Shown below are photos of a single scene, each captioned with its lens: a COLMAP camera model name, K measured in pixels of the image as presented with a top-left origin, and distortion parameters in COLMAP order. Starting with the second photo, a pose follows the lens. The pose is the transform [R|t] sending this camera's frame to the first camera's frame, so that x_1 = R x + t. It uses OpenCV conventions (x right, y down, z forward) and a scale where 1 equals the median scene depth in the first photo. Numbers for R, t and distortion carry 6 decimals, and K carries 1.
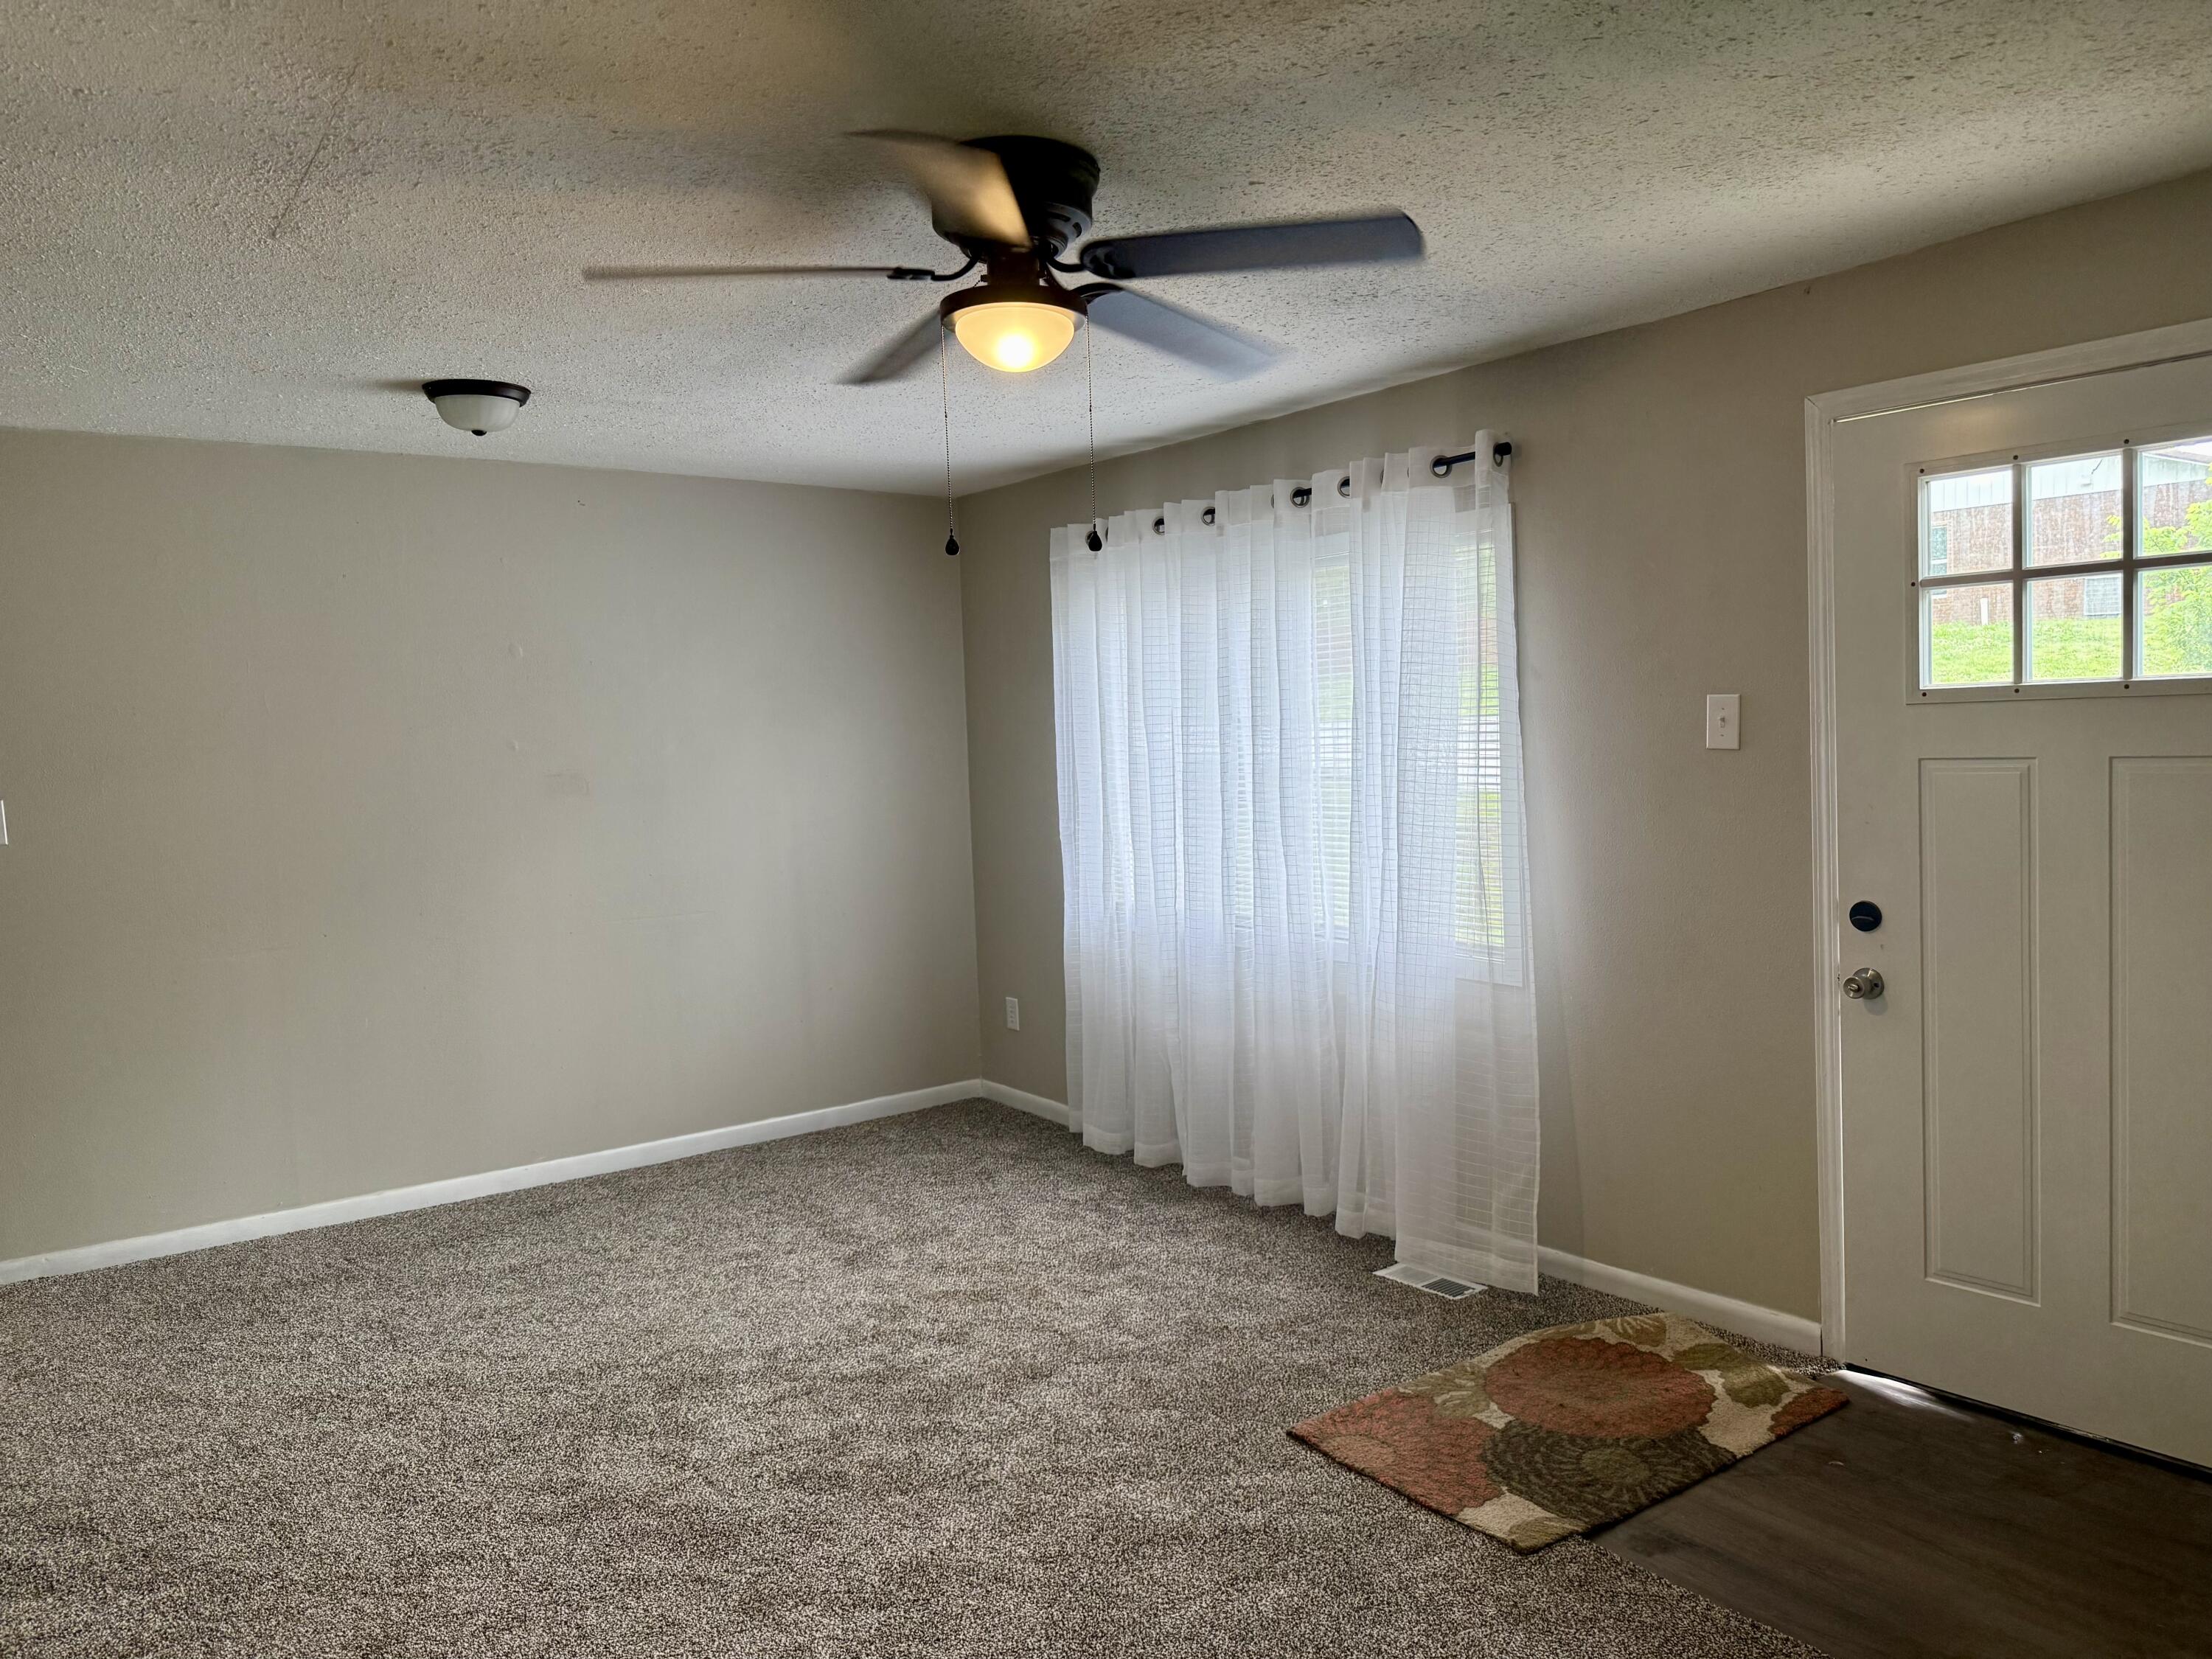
lens RADIAL K [[1538.0, 0, 1105.9], [0, 1538.0, 829.7], [0, 0, 1]] dist [0.042310, -0.034847]
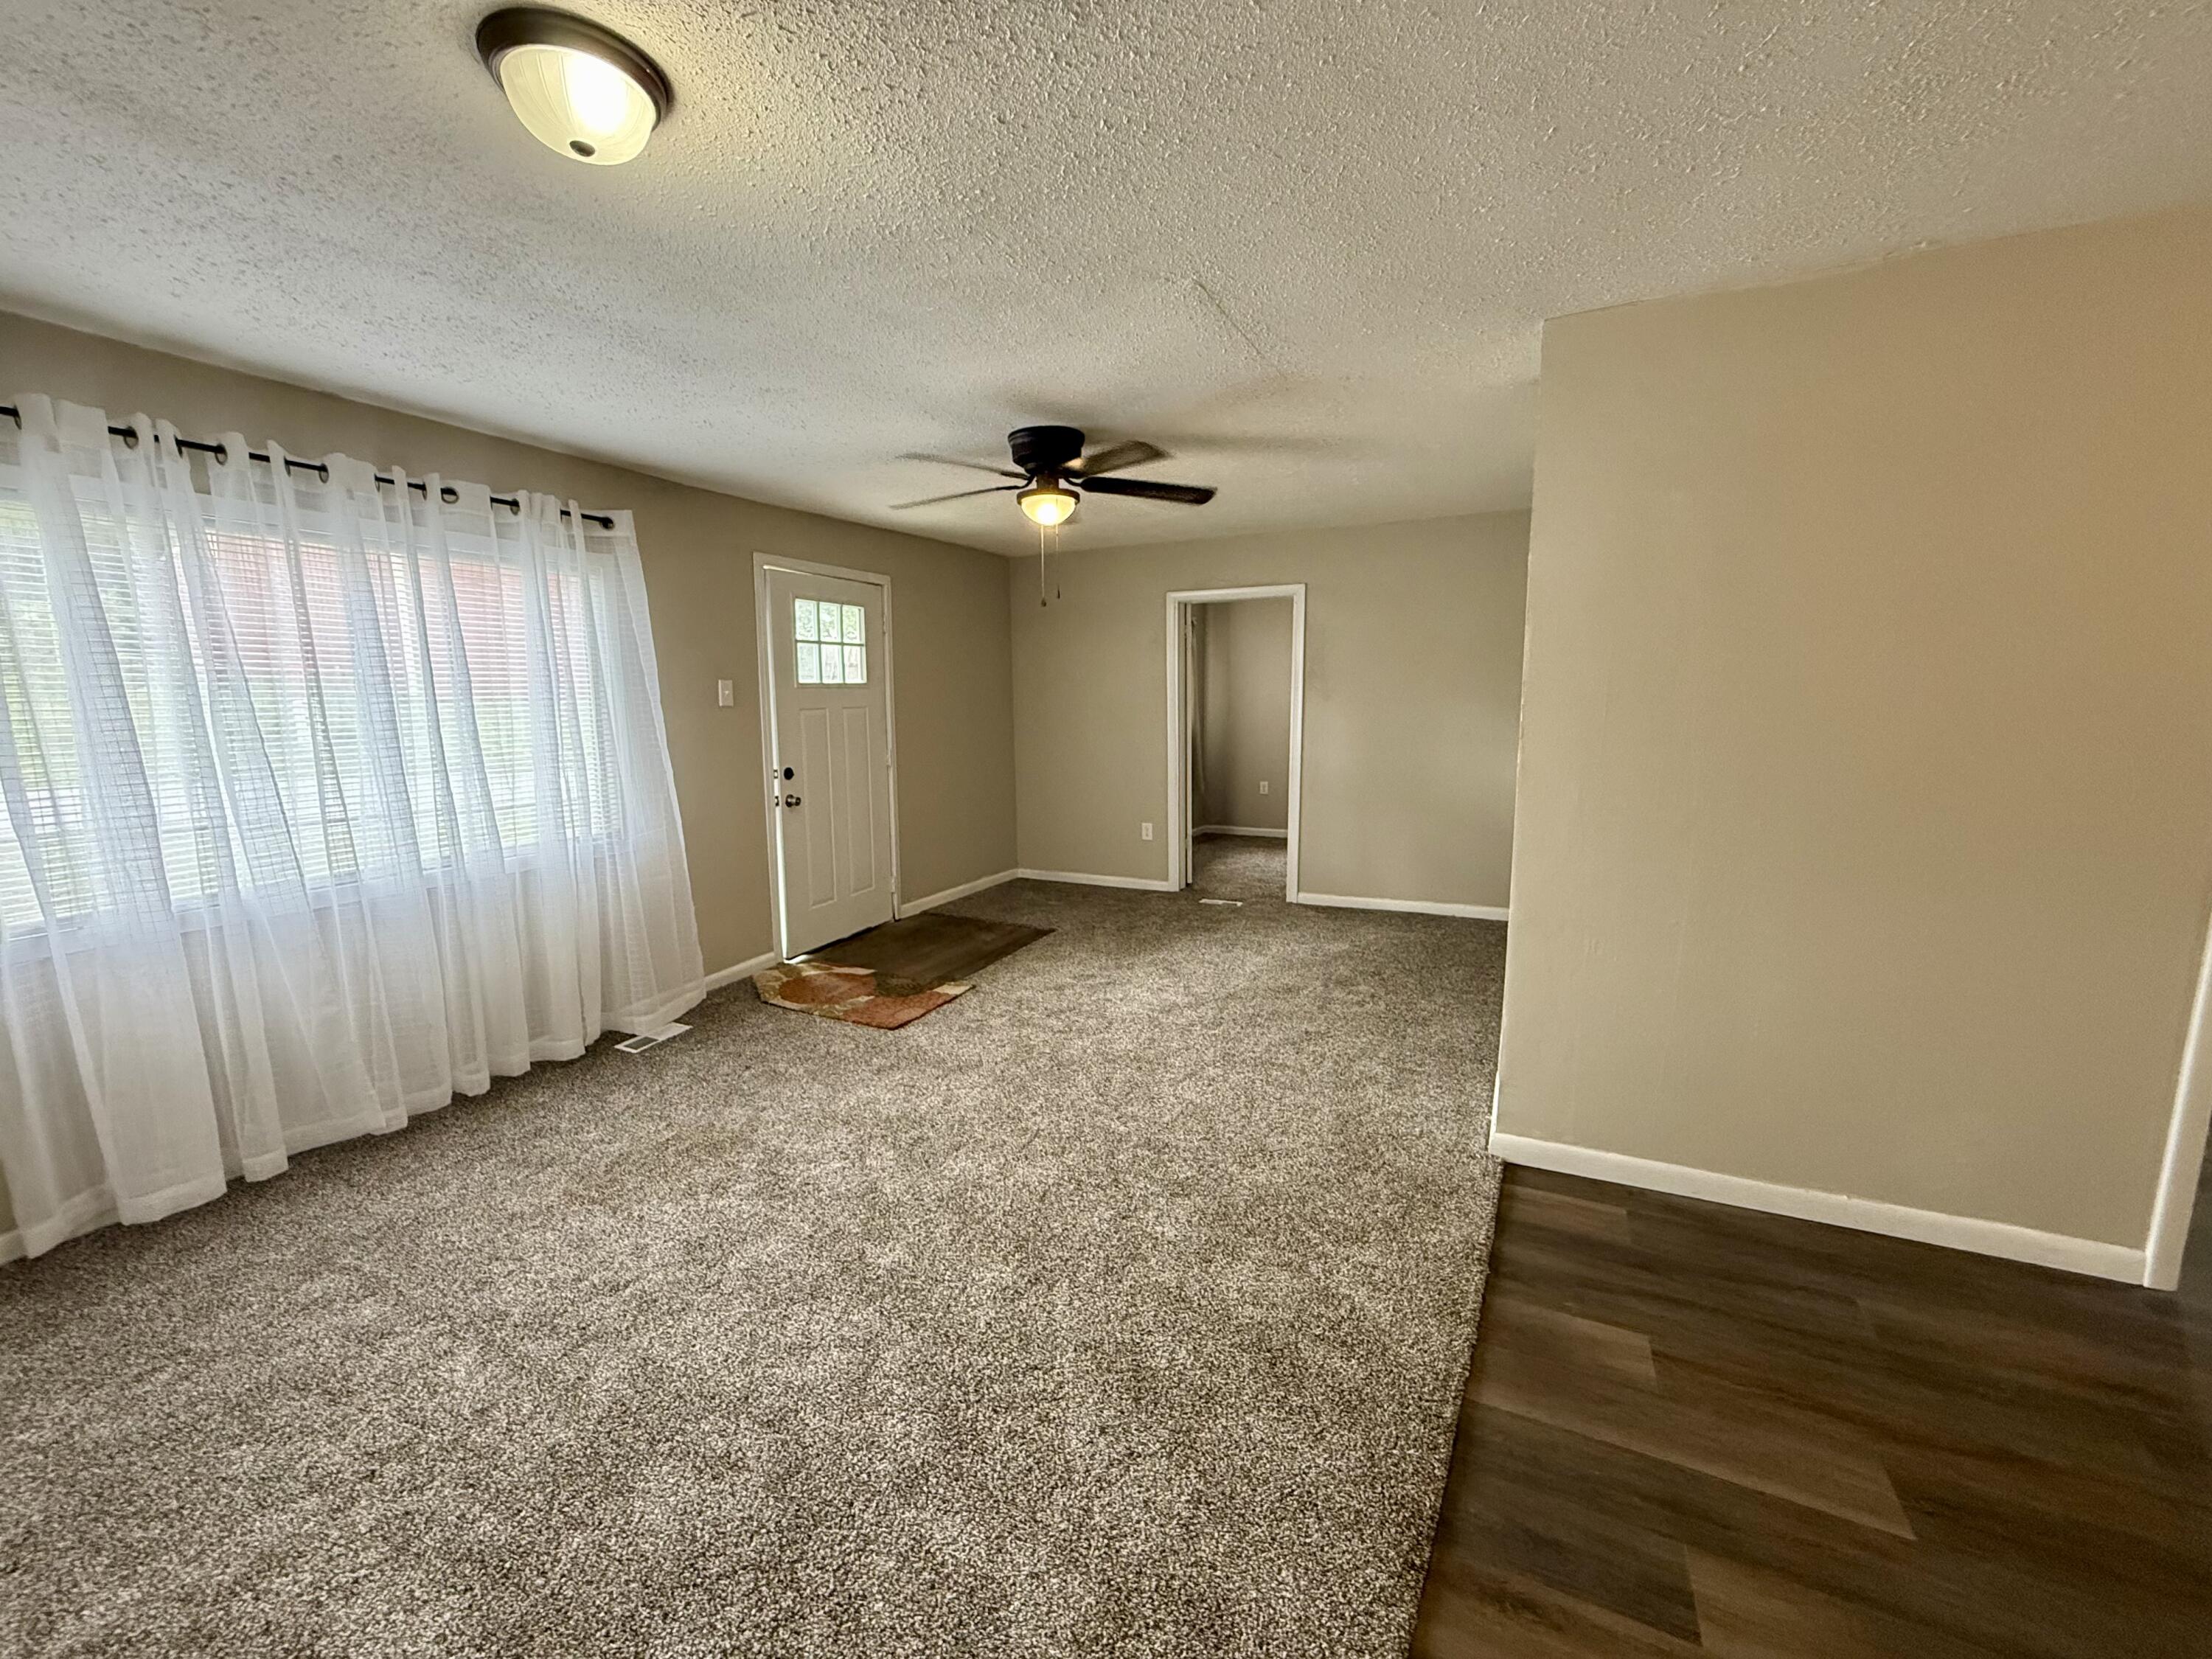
lens RADIAL K [[885.3, 0, 1097.1], [0, 885.3, 827.5], [0, 0, 1]] dist [0.000506, -0.000266]
pose [[-0.473411, -0.094160, 0.875795, -0.863353], [0.083599, 0.984979, 0.151089, -0.028000], [-0.876866, 0.144743, -0.458428, 1.069578]]
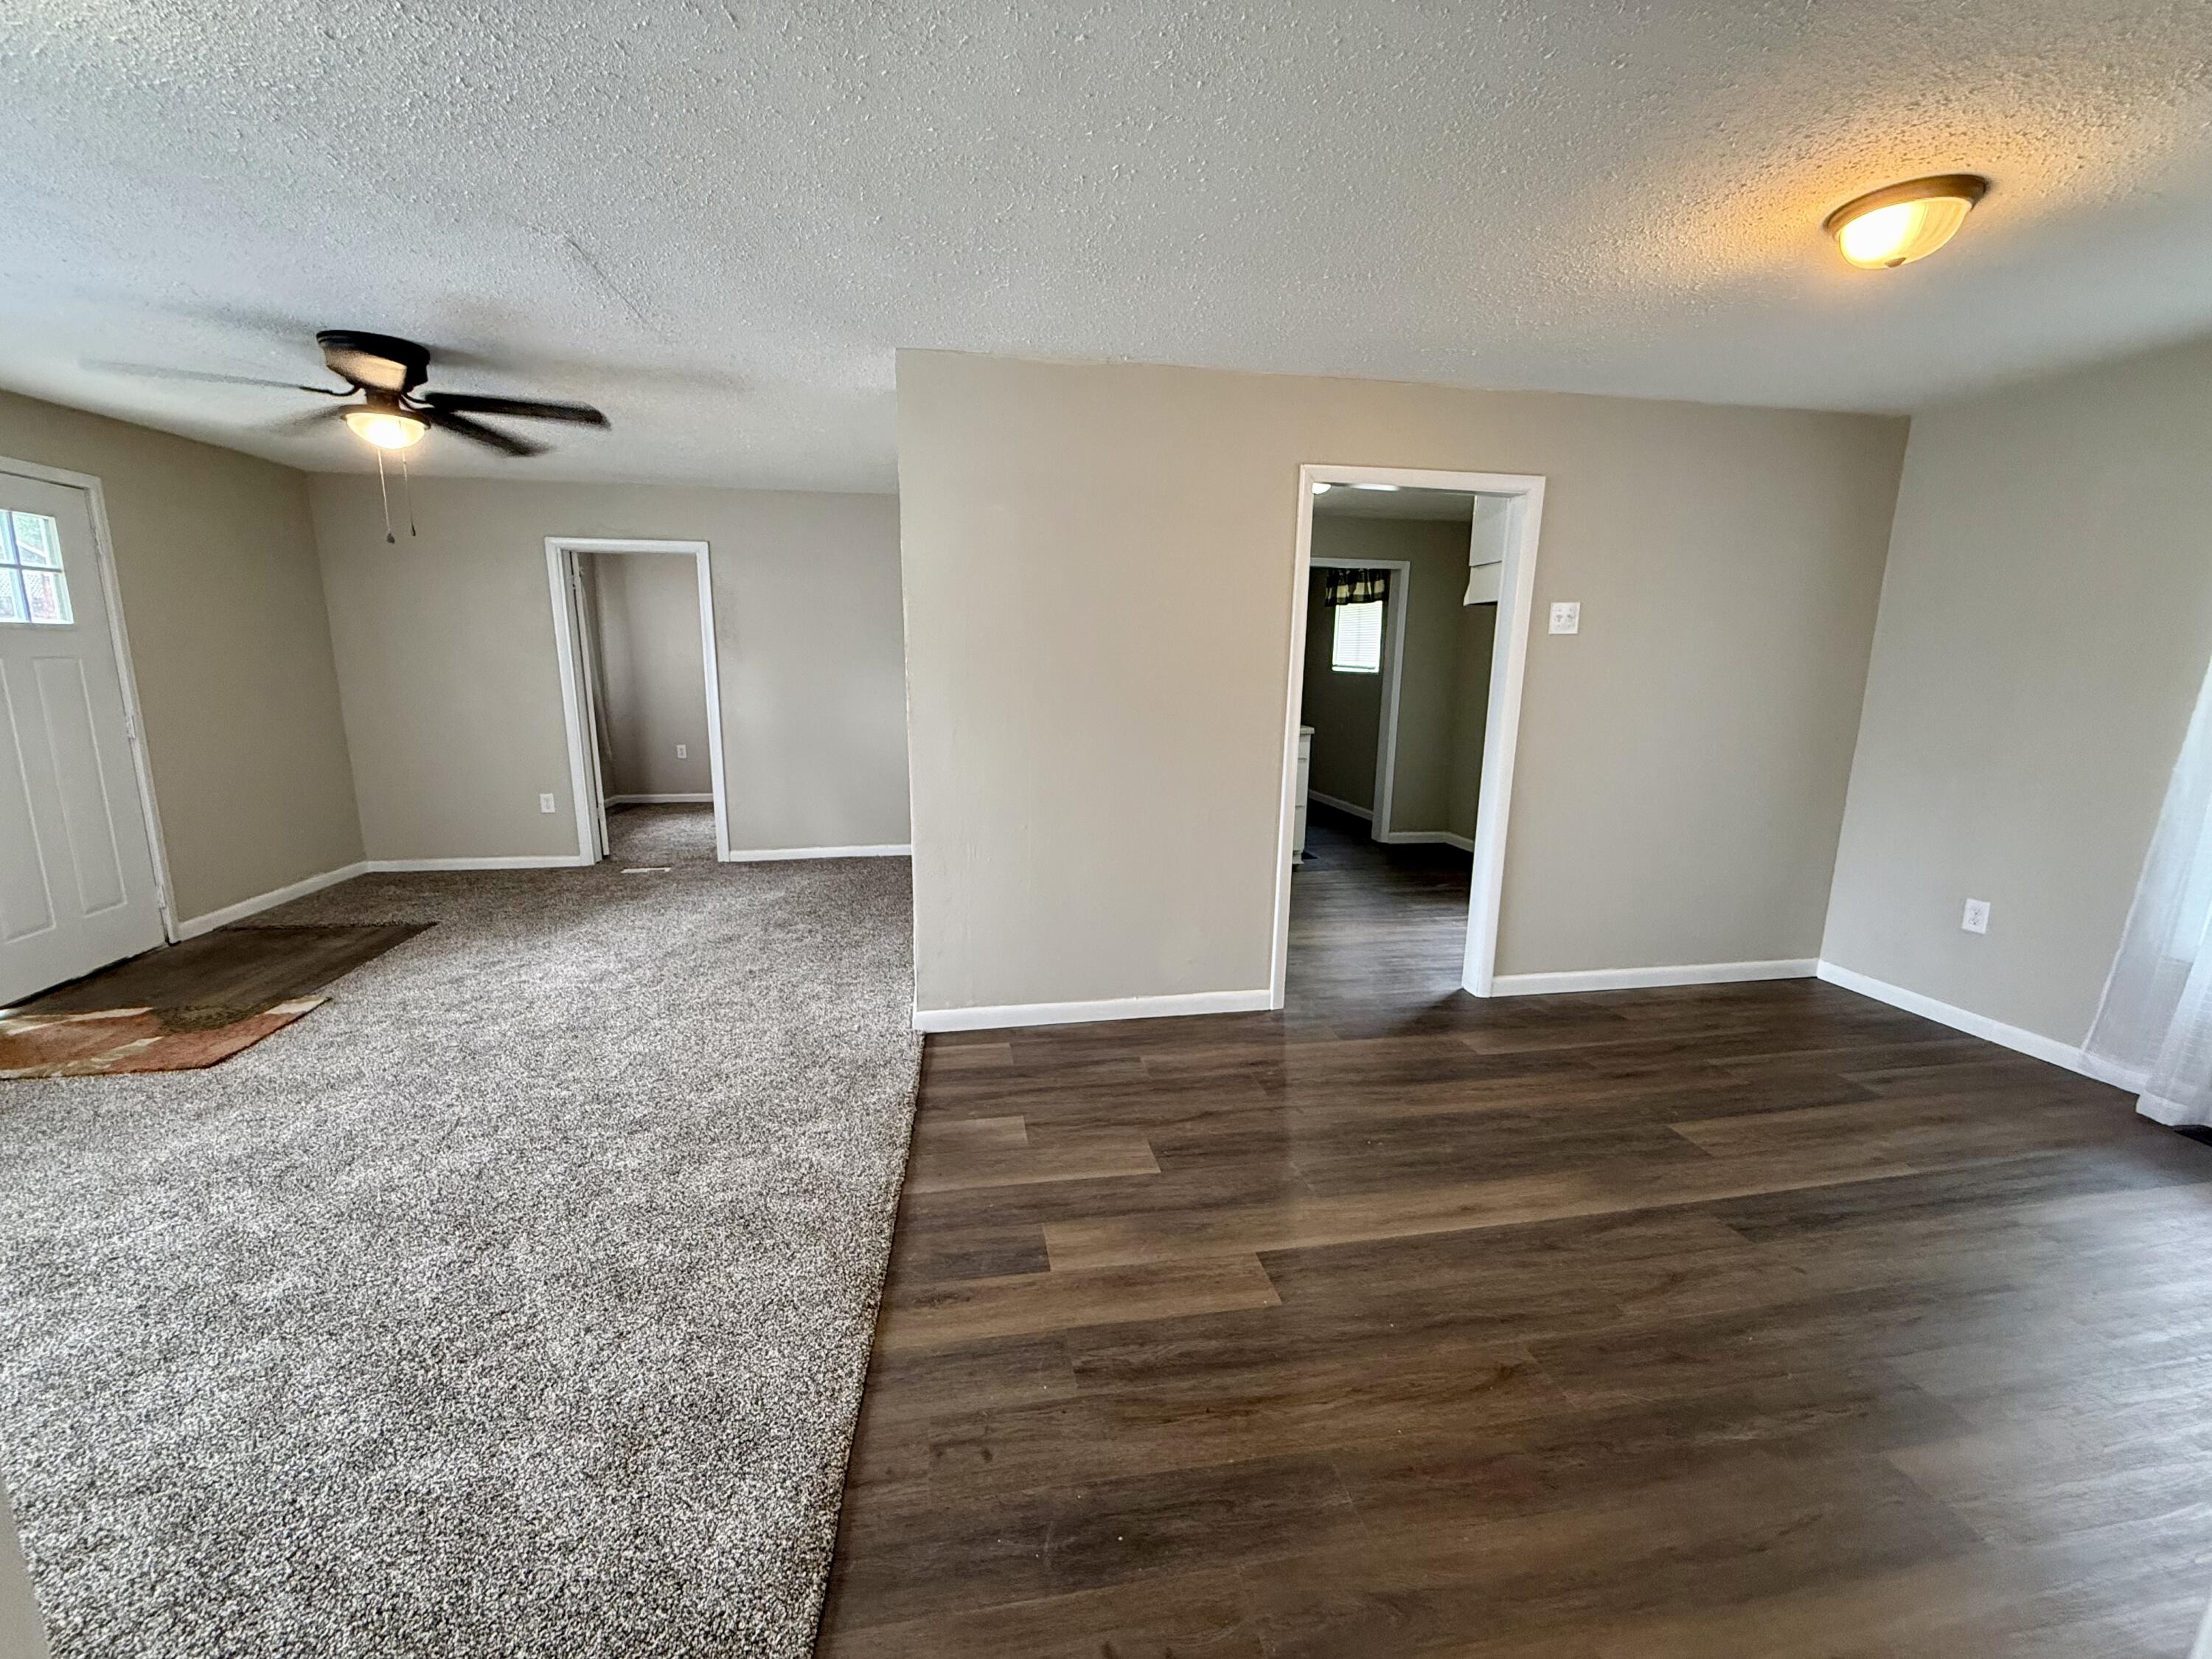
lens RADIAL K [[885.3, 0, 1100.3], [0, 885.3, 827.9], [0, 0, 1]] dist [0.000506, -0.000266]
pose [[-0.901844, -0.058220, 0.428121, -0.945981], [0.047427, 0.971553, 0.232026, -0.025046], [-0.429450, 0.229555, -0.873428, 1.146400]]
